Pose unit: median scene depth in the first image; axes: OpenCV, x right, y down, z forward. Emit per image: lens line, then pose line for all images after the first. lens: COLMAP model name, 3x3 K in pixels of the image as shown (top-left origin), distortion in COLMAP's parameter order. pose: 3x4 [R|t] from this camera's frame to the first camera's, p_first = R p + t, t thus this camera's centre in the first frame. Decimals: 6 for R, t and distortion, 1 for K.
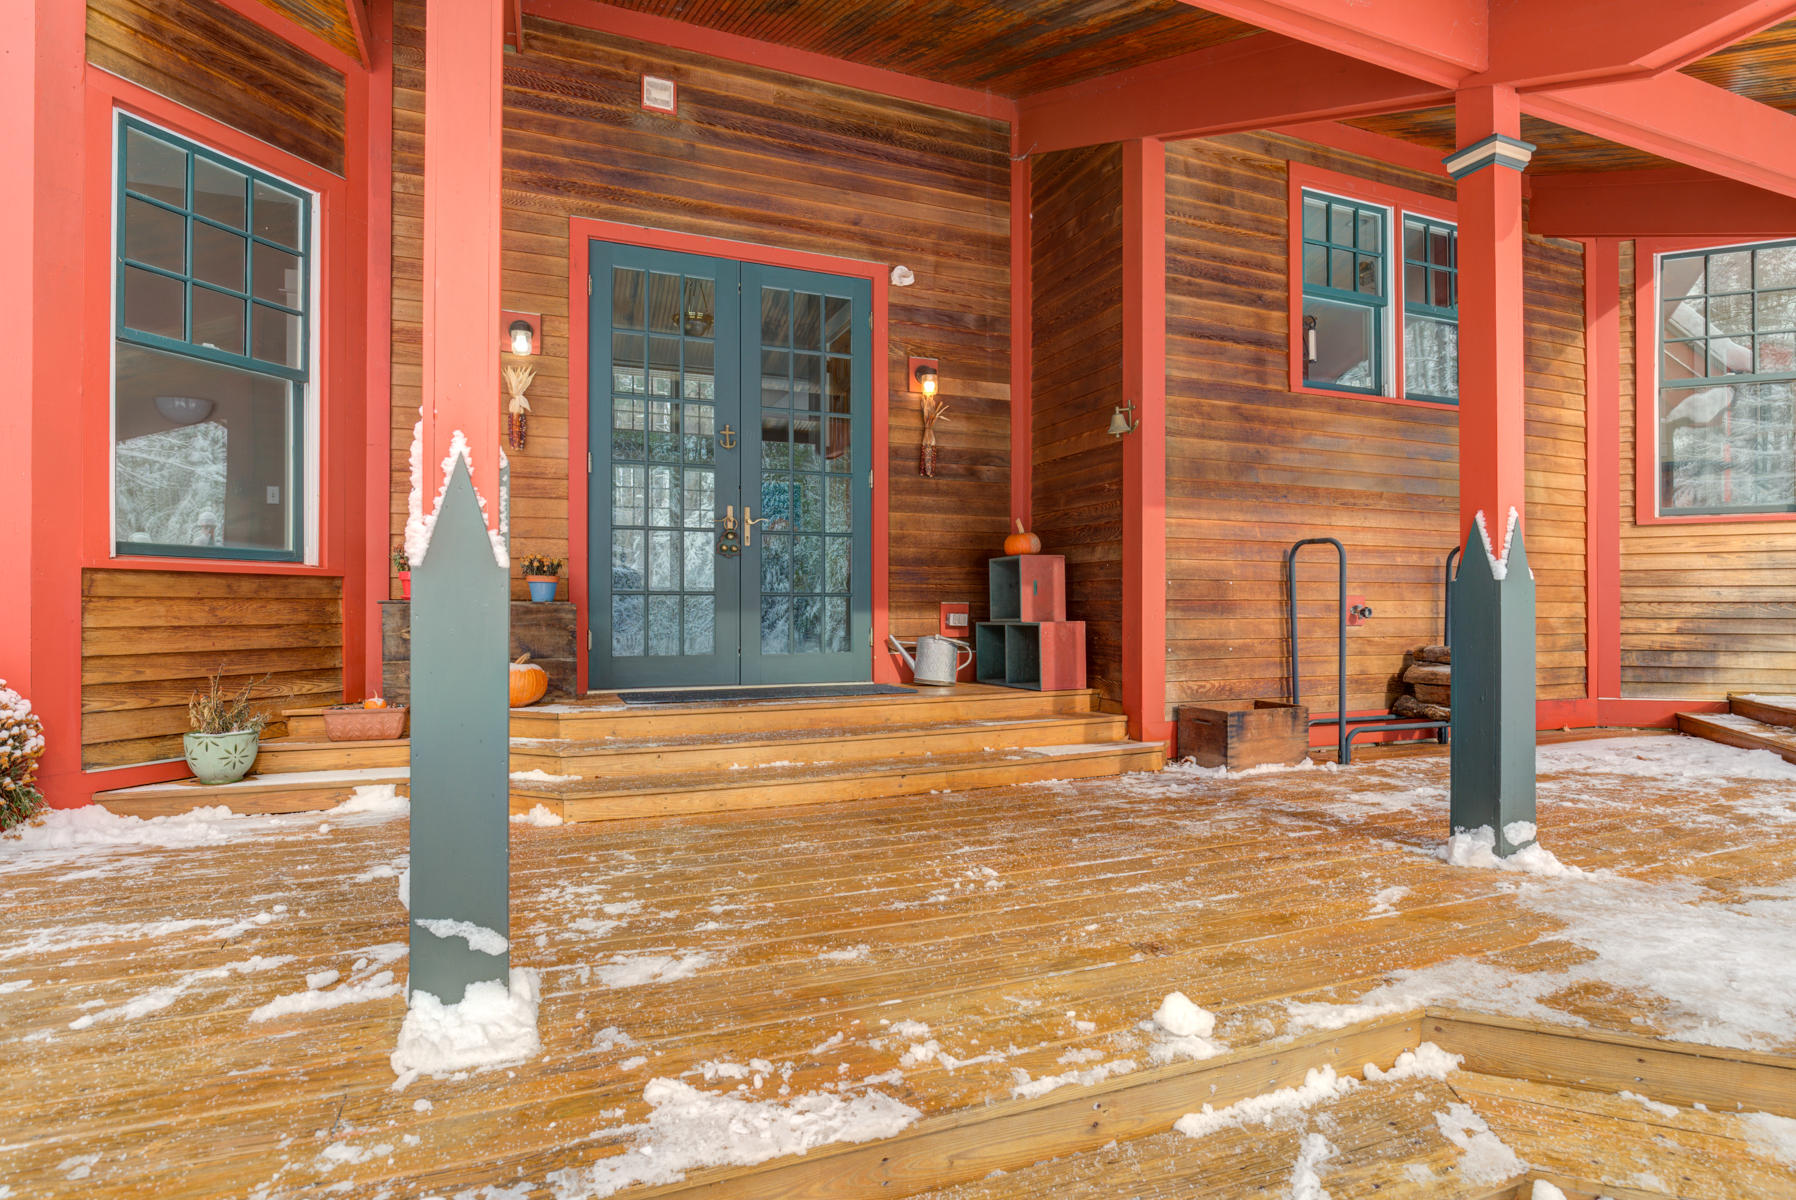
lens RADIAL K [[939.7, 0, 898.0], [0, 939.7, 600.0], [0, 0, 1]] dist [0.001312, 0.000659]
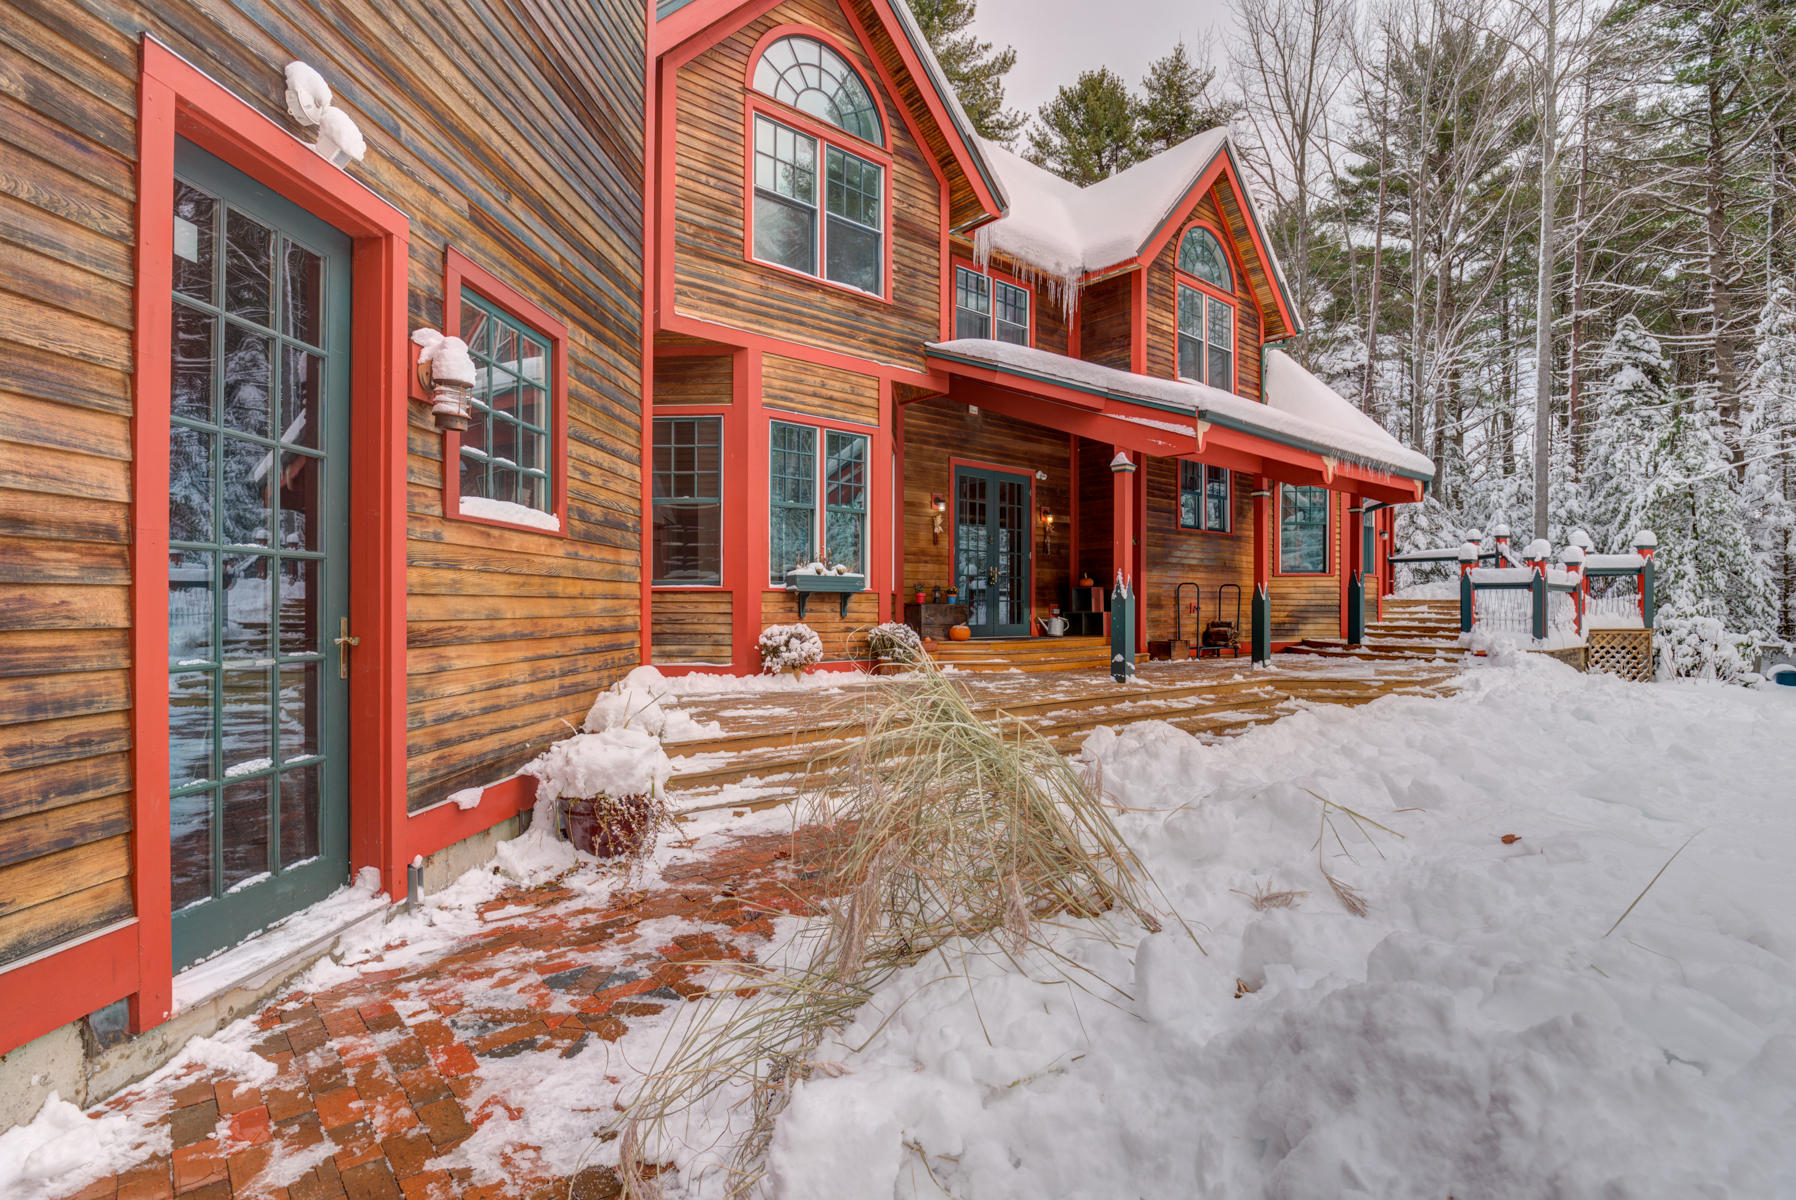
lens RADIAL K [[883.7, 0, 898.0], [0, 883.7, 600.0], [0, 0, 1]] dist [-0.013810, -0.000146]
pose [[0.951593, 0.005858, 0.307304, -1.096651], [-0.007166, 0.999969, 0.003128, -0.013535], [-0.307277, -0.005179, 0.951606, -1.153852]]
